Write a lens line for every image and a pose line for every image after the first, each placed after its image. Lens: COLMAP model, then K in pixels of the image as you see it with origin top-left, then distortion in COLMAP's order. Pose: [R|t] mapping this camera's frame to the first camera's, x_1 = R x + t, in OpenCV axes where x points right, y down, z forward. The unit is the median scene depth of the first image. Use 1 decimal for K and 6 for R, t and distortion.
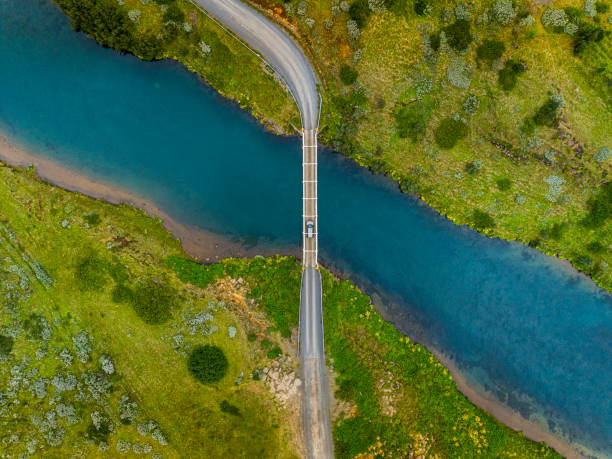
lens RADIAL K [[1258.6, 0, 299.5], [0, 1258.6, 182.7], [0, 0, 1]] dist [-1.608786, 0.000000]
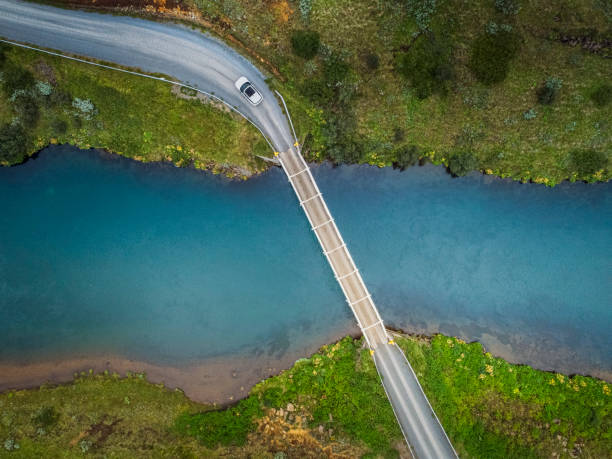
lens RADIAL K [[994.0, 0, 302.9], [0, 994.0, 228.5], [0, 0, 1]] dist [-0.615426, 0.000000]
pose [[0.902507, -0.430674, -0.001252, -0.000928], [0.430637, 0.902382, 0.016080, -0.011021], [-0.005795, -0.015051, 0.999870, 0.502166]]
